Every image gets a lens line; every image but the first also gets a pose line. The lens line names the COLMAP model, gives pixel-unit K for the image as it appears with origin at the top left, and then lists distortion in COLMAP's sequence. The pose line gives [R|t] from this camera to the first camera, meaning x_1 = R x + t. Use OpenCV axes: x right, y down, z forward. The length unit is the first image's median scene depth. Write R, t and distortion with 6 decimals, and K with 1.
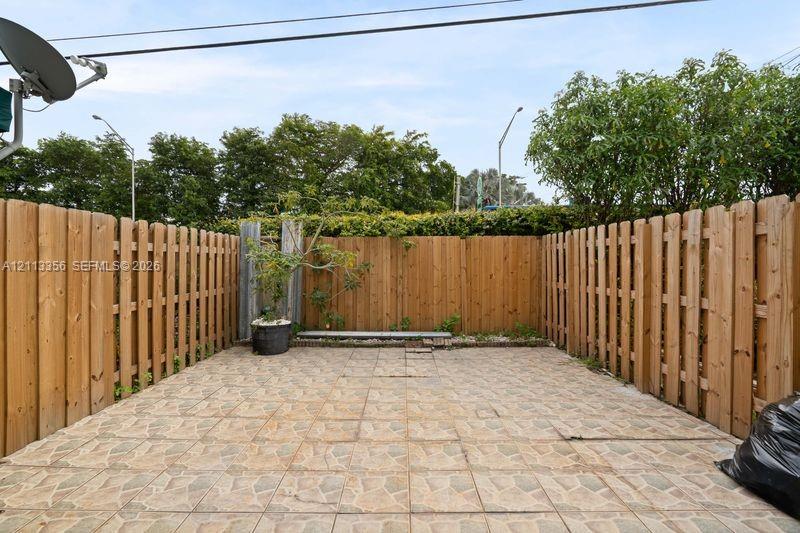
lens RADIAL K [[367.6, 0, 404.8], [0, 367.6, 264.0], [0, 0, 1]] dist [0.011271, 0.000308]
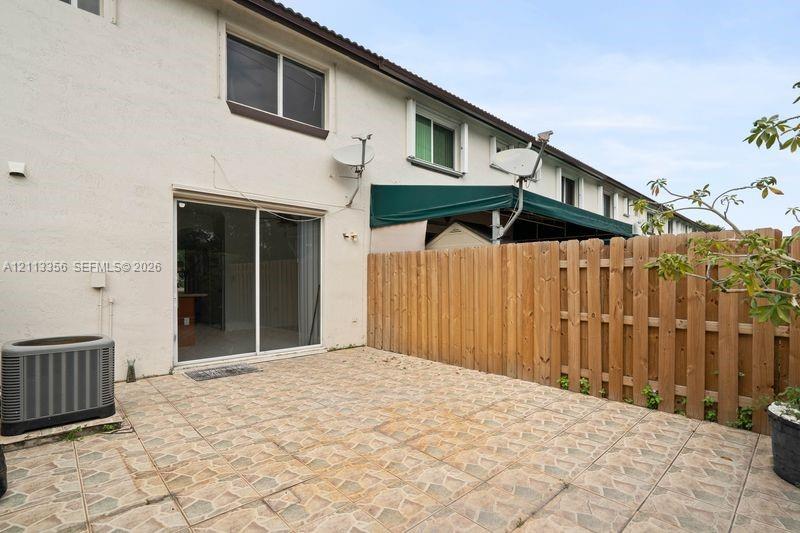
lens RADIAL K [[367.6, 0, 395.2], [0, 367.6, 273.3], [0, 0, 1]] dist [0.011271, 0.000308]
pose [[-0.734440, -0.009252, -0.678611, 0.613688], [-0.007588, 0.999957, -0.005421, -0.014054], [0.678632, 0.001168, -0.734478, 1.879259]]
